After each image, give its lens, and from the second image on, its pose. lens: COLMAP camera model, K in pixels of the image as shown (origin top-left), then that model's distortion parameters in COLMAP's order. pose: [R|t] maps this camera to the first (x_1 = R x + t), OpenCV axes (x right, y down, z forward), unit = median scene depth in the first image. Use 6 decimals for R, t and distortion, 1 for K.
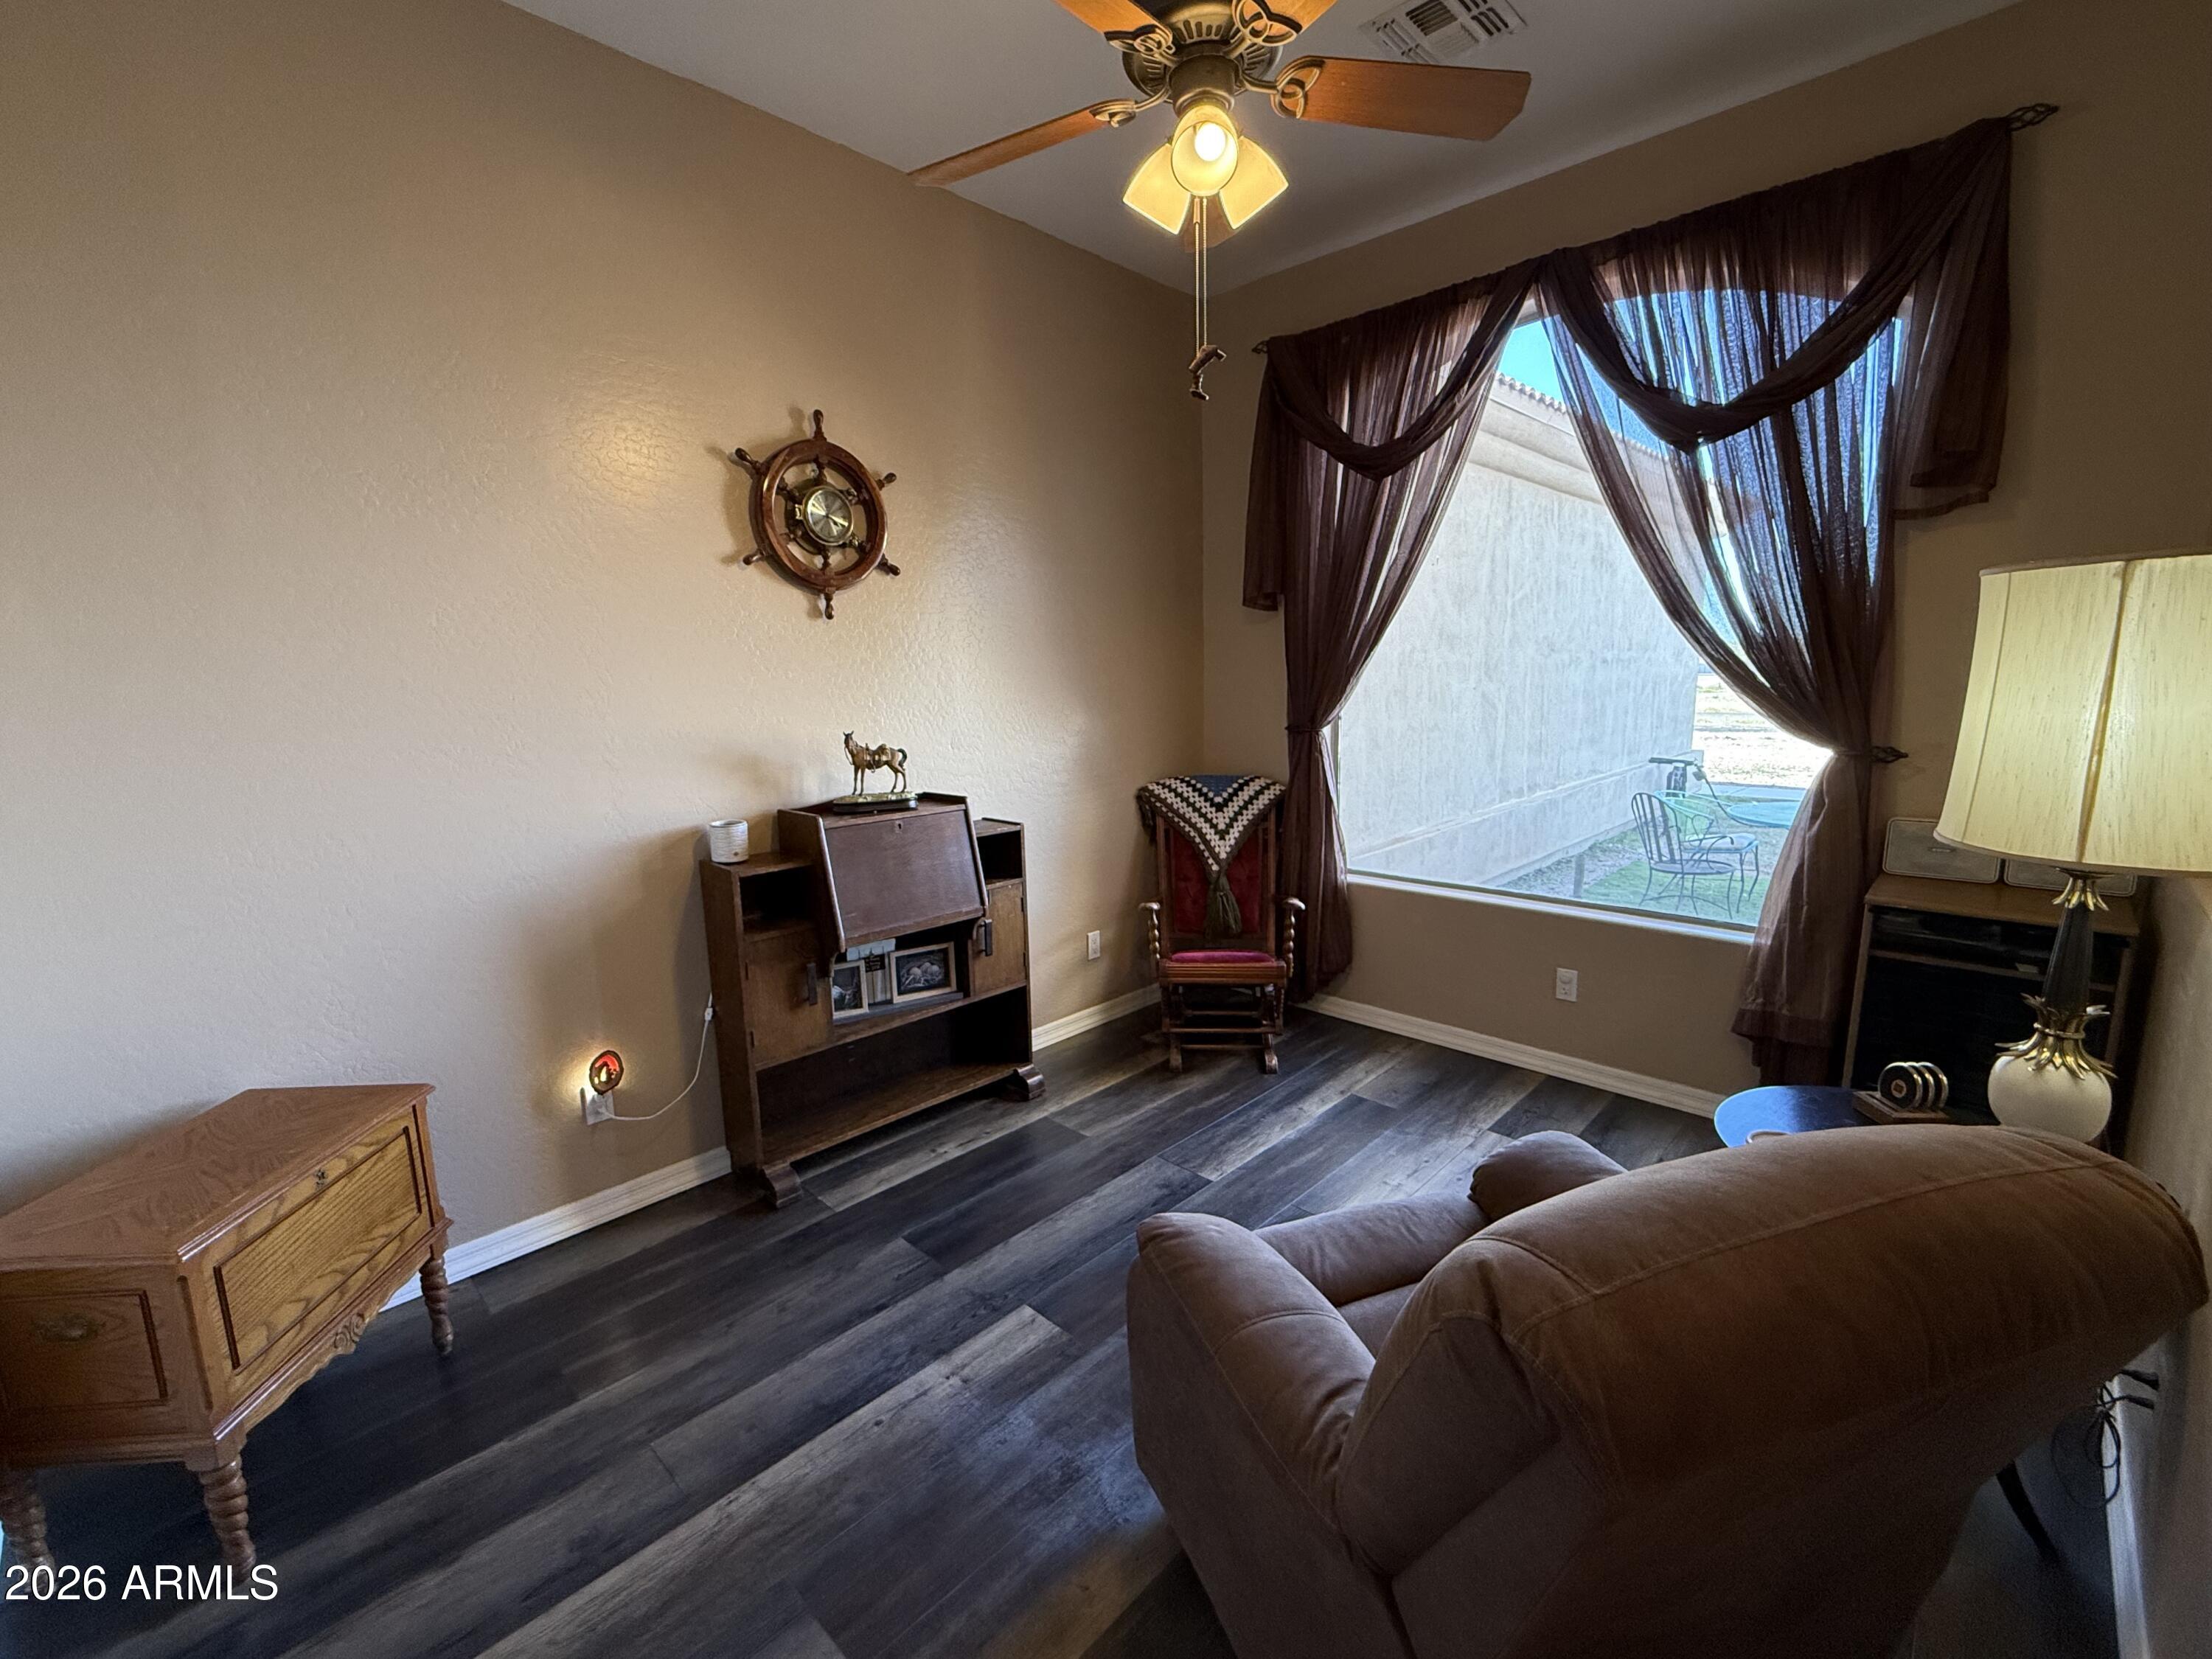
lens RADIAL K [[957.2, 0, 1104.8], [0, 957.2, 813.1], [0, 0, 1]] dist [0.009956, -0.000260]
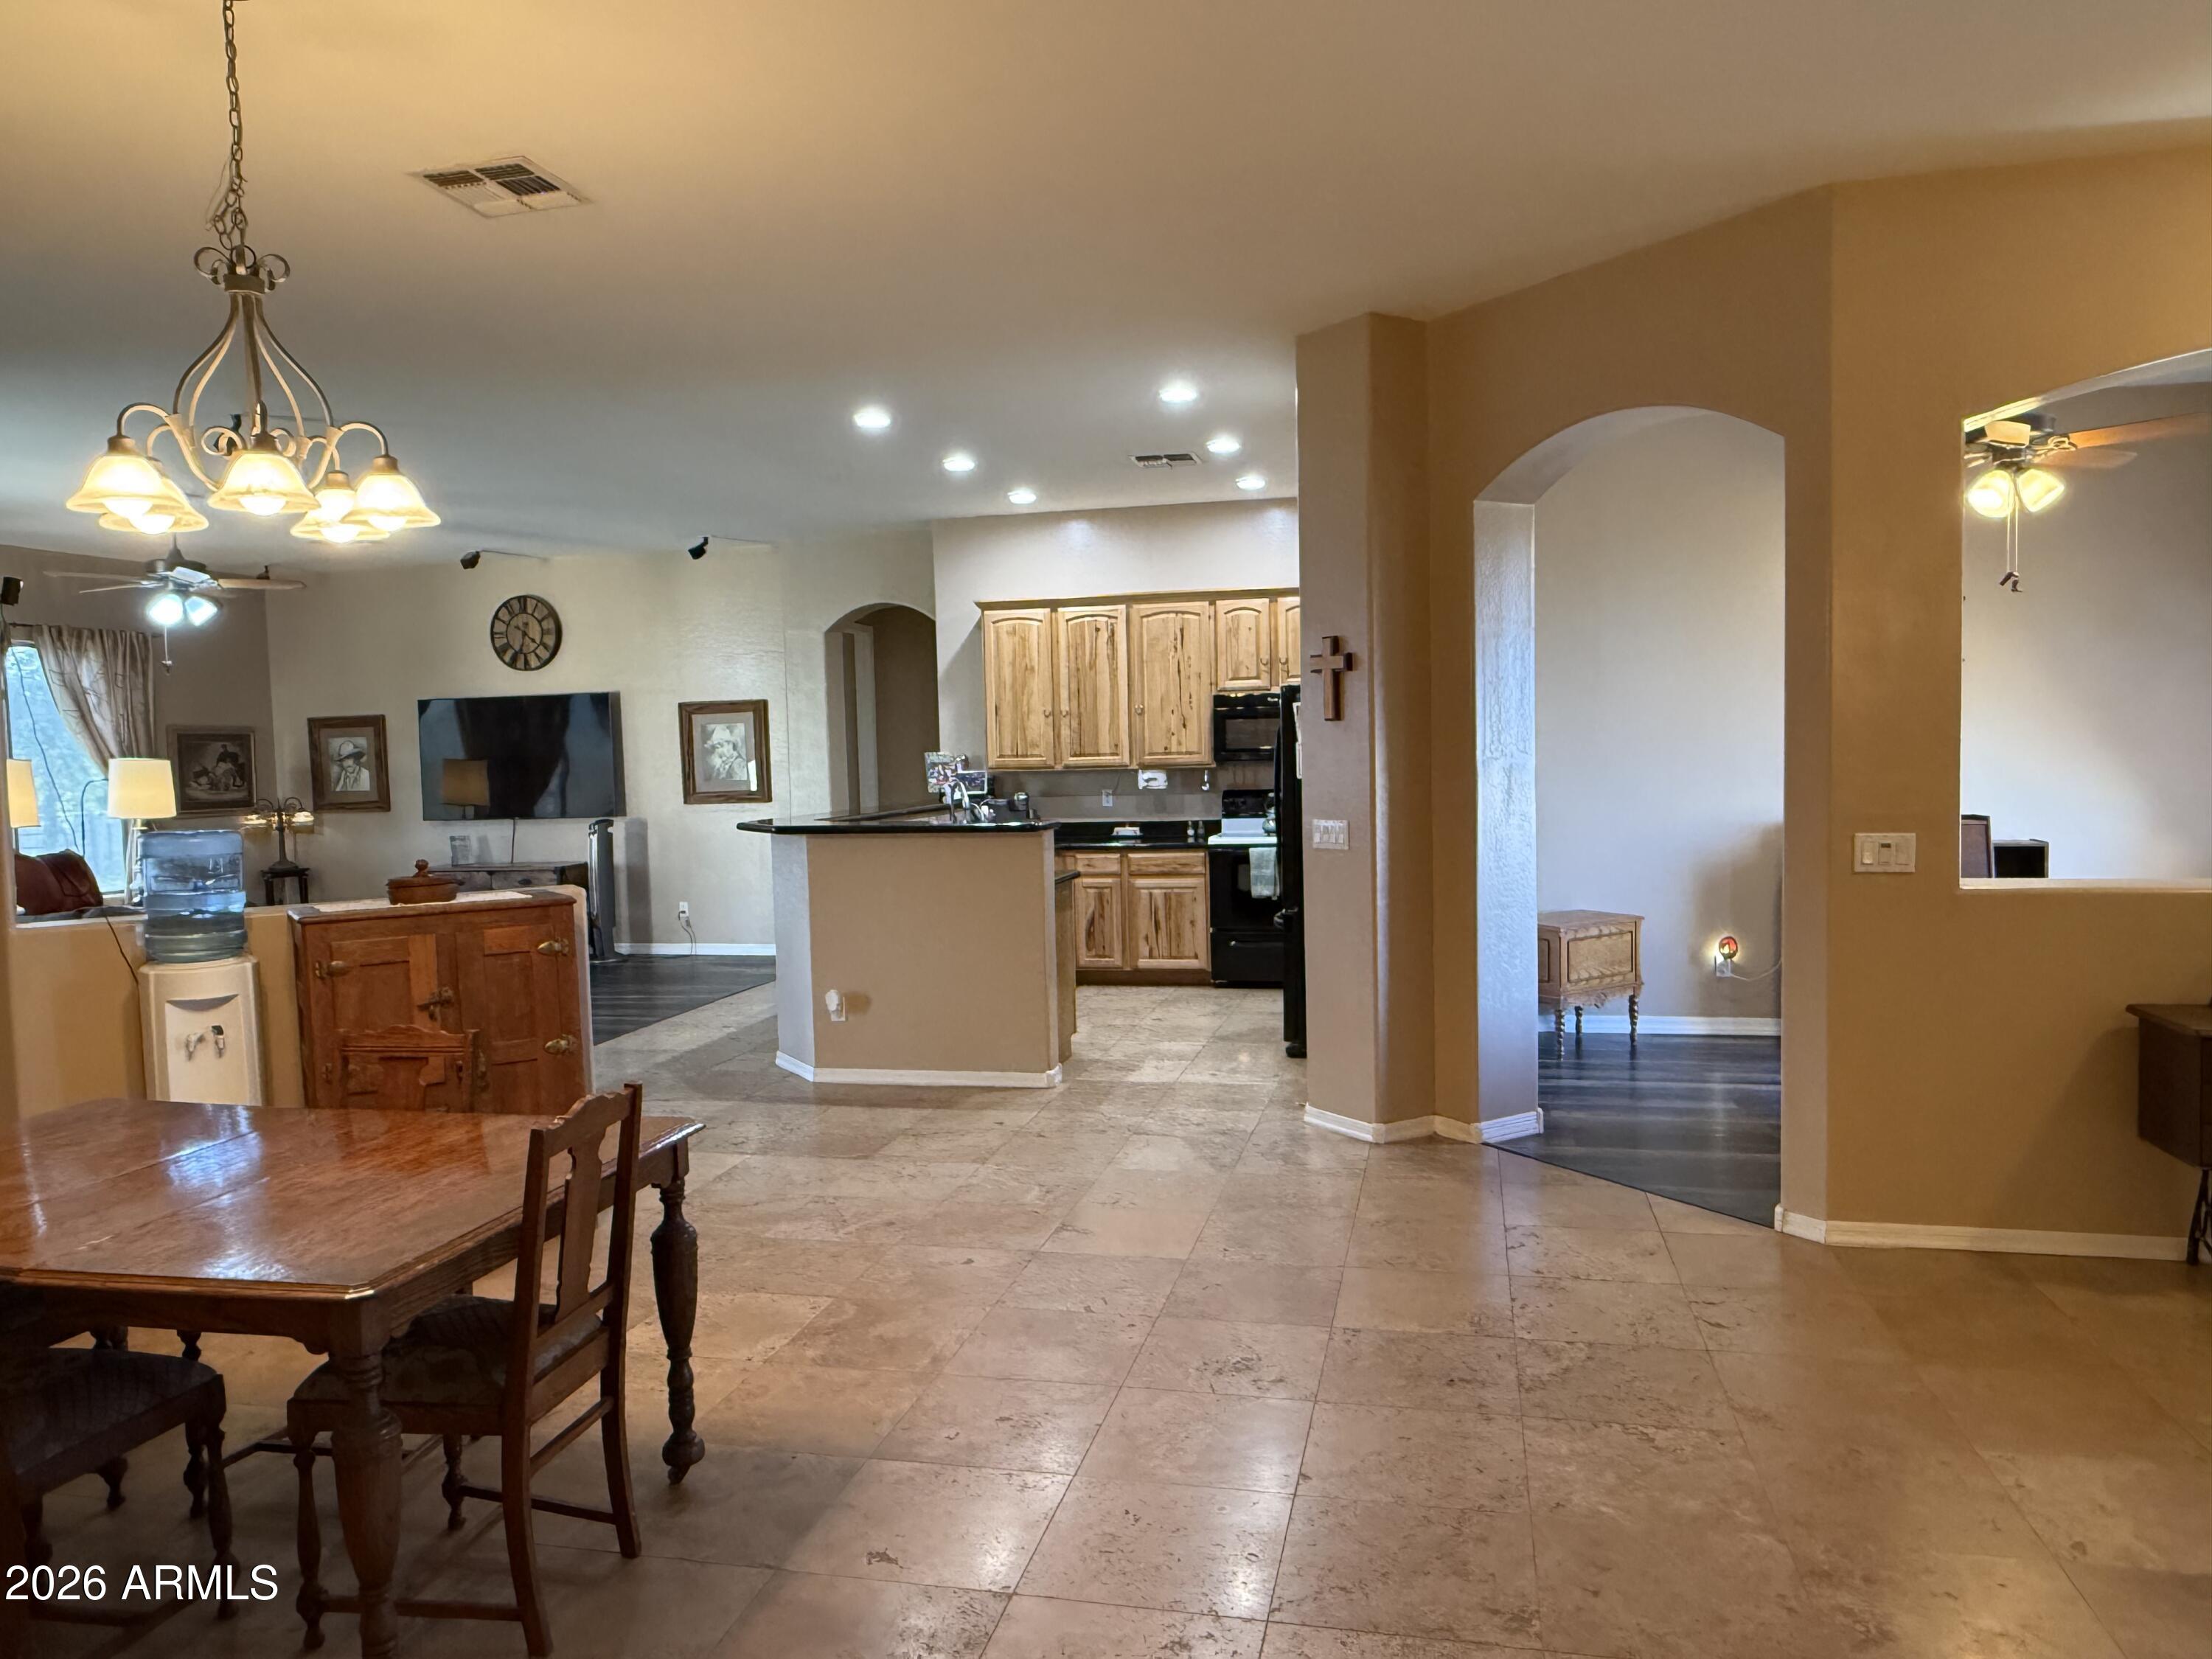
lens RADIAL K [[1556.6, 0, 1101.3], [0, 1556.6, 833.5], [0, 0, 1]] dist [0.013137, 0.000952]
pose [[0.518673, 0.059613, -0.852892, 1.163741], [-0.114557, 0.993417, -0.000231, 0.160905], [0.847264, 0.097824, 0.522087, -1.332329]]
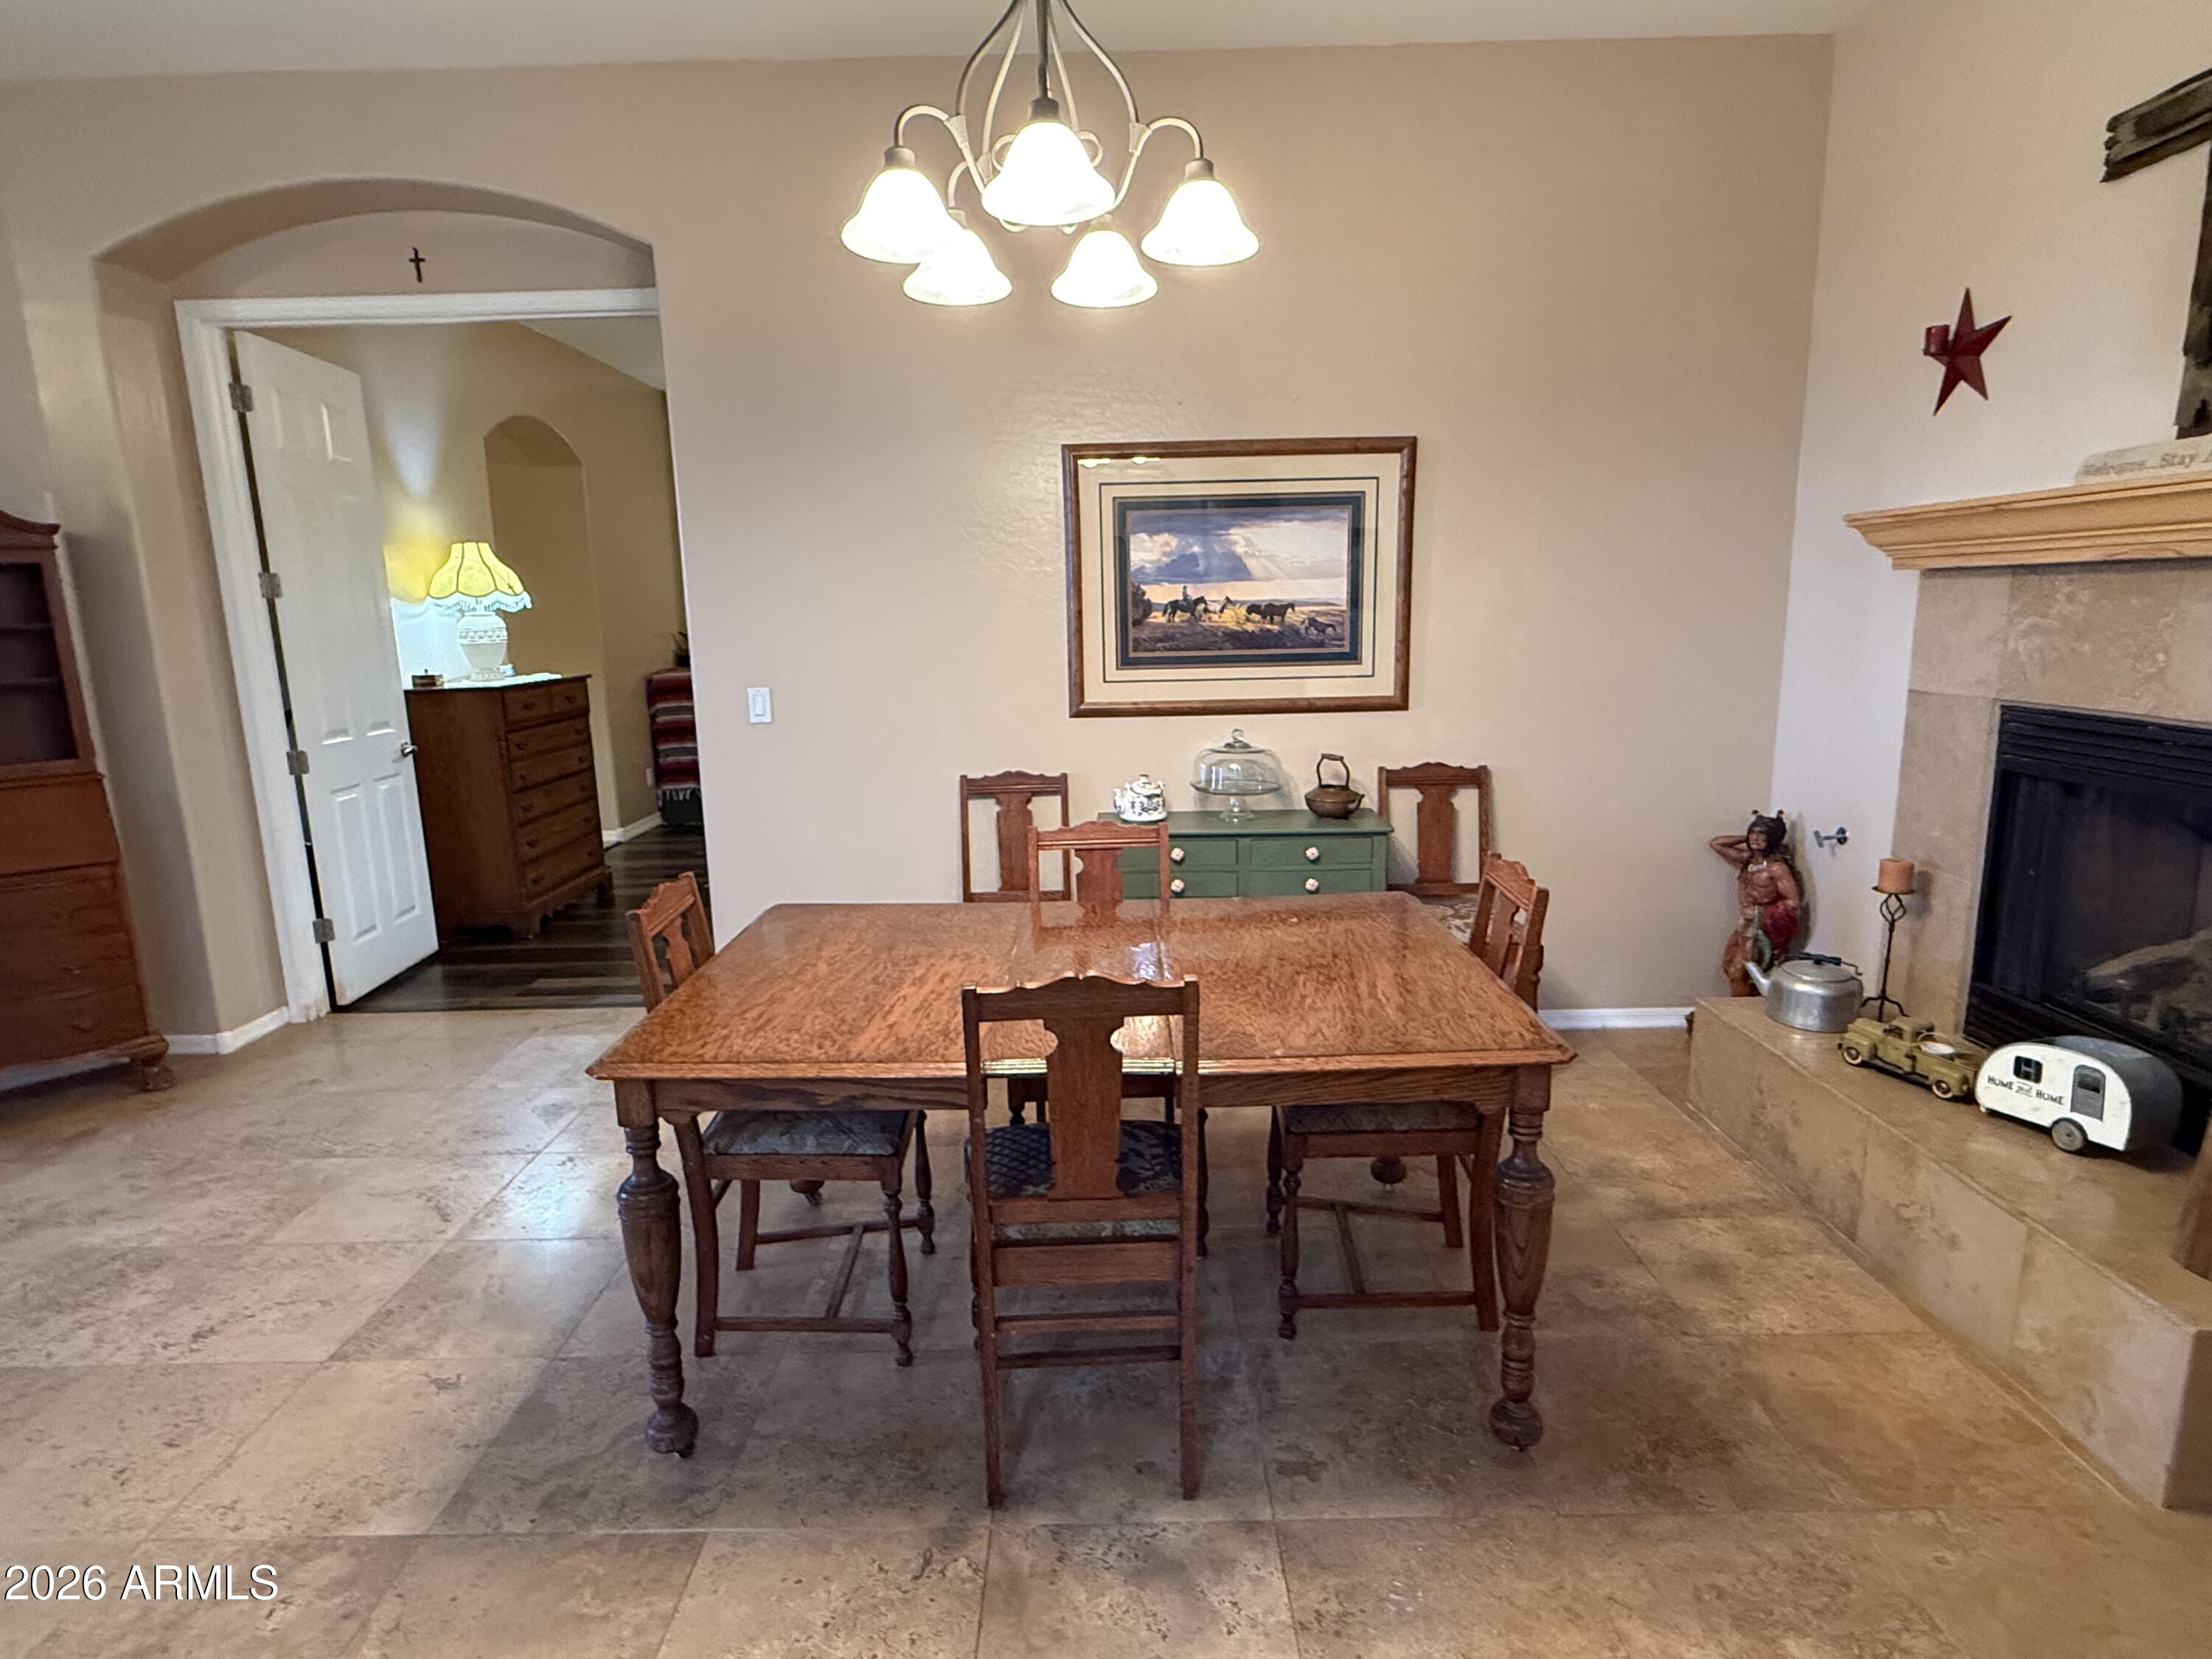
lens RADIAL K [[1163.6, 0, 1093.6], [0, 1163.6, 841.5], [0, 0, 1]] dist [-0.002158, -0.001345]
pose [[-0.697605, -0.102588, 0.709100, -0.461730], [0.140988, 0.950691, 0.276242, 0.154083], [-0.702474, 0.292683, -0.648742, -0.814809]]
